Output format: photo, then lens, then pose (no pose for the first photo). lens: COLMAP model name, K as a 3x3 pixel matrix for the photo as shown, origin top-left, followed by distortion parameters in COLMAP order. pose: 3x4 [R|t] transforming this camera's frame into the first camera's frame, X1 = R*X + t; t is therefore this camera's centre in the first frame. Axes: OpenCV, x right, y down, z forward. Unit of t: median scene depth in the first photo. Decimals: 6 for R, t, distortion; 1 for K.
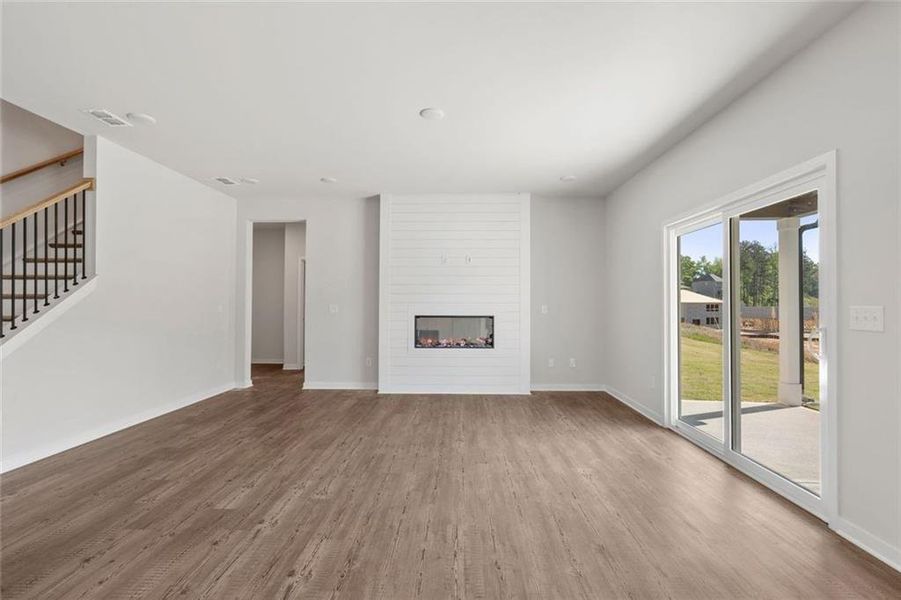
lens RADIAL K [[408.0, 0, 451.6], [0, 408.0, 302.5], [0, 0, 1]] dist [-0.003906, 0.000485]
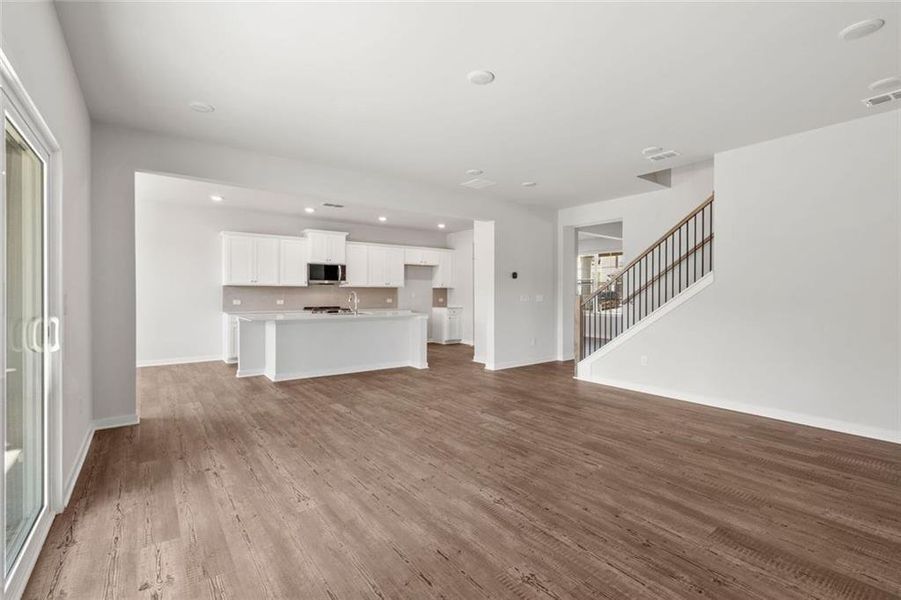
lens RADIAL K [[408.0, 0, 448.0], [0, 408.0, 295.3], [0, 0, 1]] dist [-0.003906, 0.000485]
pose [[-0.787787, -0.001922, -0.615945, 0.526777], [-0.000568, 0.999997, -0.002394, 0.010305], [0.615948, -0.001536, -0.787785, 1.579384]]
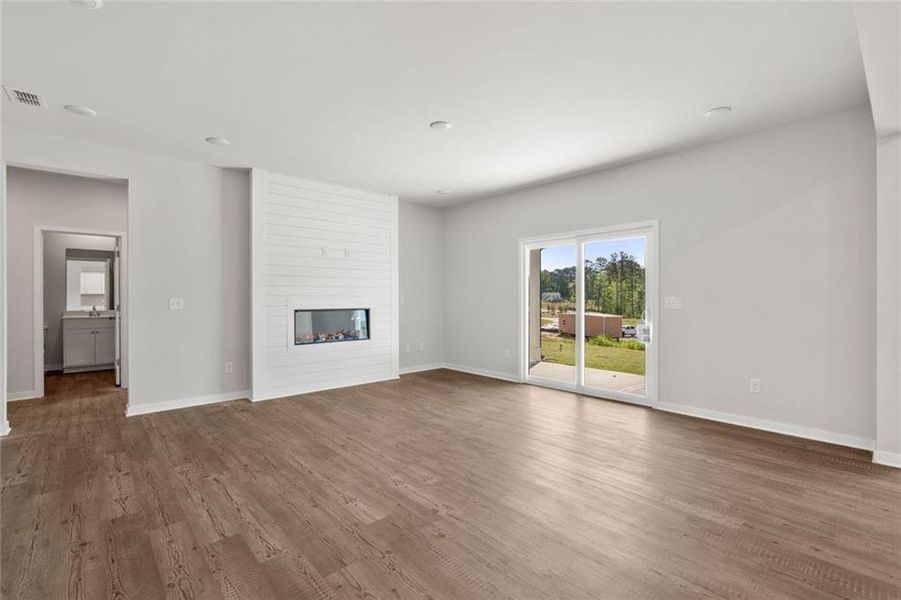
lens RADIAL K [[408.0, 0, 453.9], [0, 408.0, 299.1], [0, 0, 1]] dist [-0.003906, 0.000485]
pose [[0.721337, -0.006875, 0.692550, -0.763716], [0.000066, 0.999951, 0.009858, -0.000870], [-0.692584, -0.007065, 0.721303, 0.158786]]
